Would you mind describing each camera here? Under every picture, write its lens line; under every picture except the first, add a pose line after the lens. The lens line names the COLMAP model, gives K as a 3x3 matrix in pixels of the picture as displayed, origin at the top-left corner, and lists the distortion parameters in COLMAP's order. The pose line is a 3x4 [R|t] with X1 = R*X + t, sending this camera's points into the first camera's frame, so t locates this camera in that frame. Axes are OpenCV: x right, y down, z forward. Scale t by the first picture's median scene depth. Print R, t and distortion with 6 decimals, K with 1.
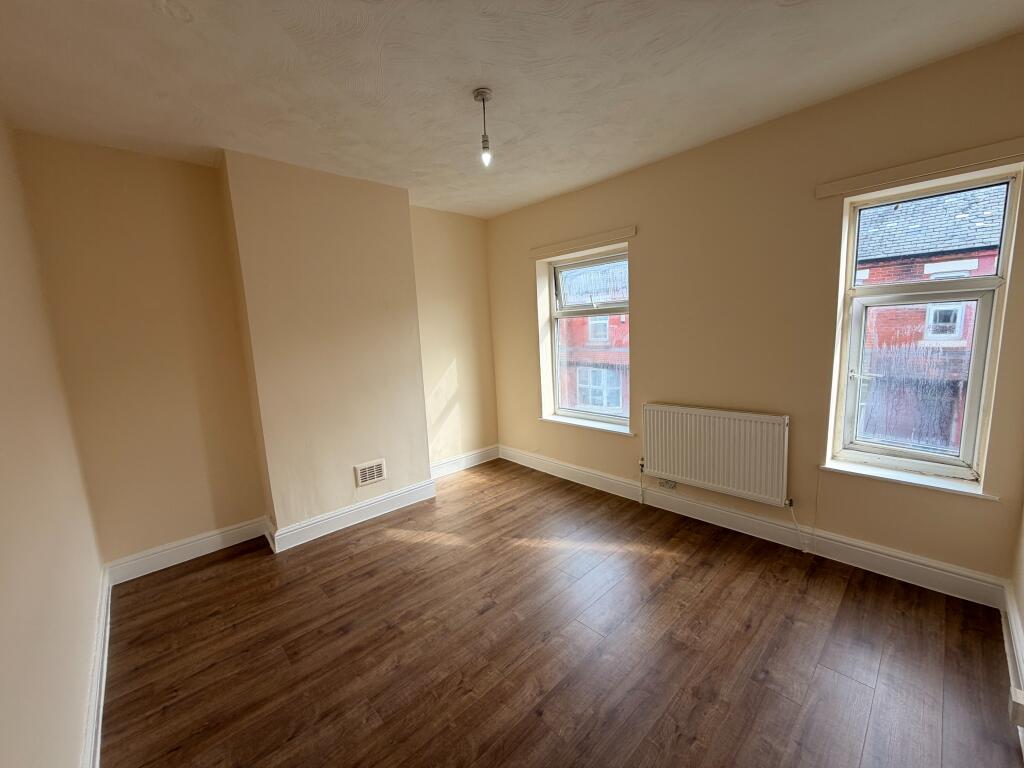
lens RADIAL K [[409.9, 0, 508.8], [0, 409.9, 386.7], [0, 0, 1]] dist [-0.000542, -0.000008]
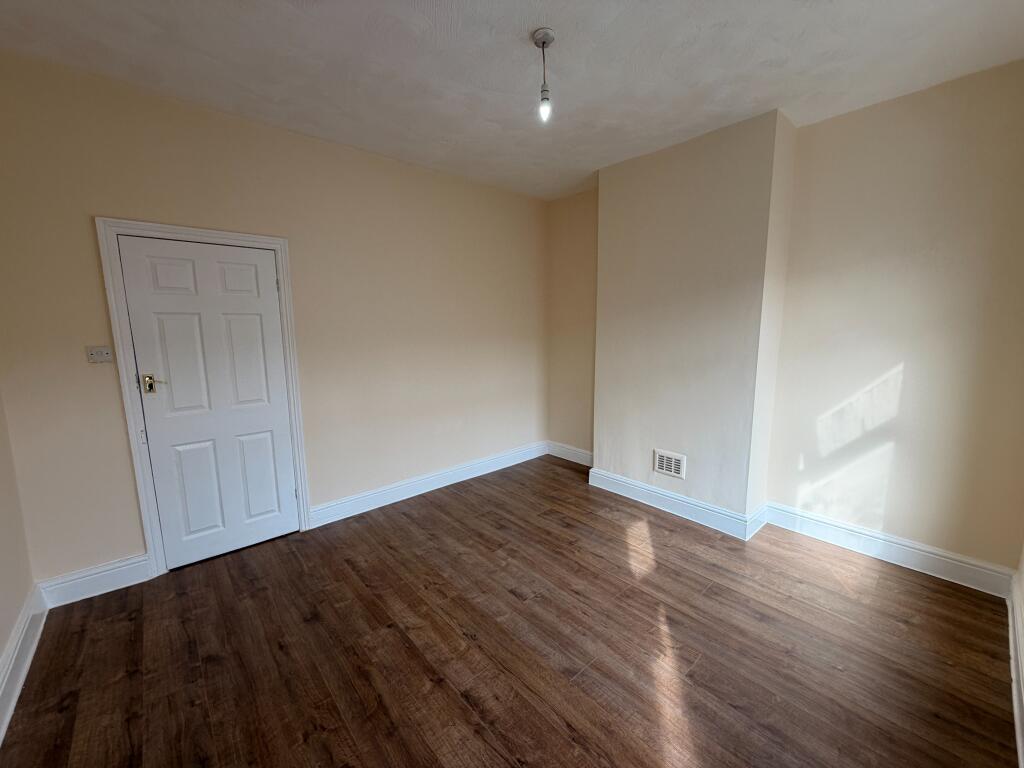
lens RADIAL K [[412.4, 0, 512.0], [0, 412.4, 384.0], [0, 0, 1]] dist [0.001348, 0.000123]
pose [[-0.028460, 0.189670, -0.981435, 0.654984], [-0.138891, 0.971559, 0.191789, -0.113553], [0.989899, 0.141770, -0.001307, 0.722954]]
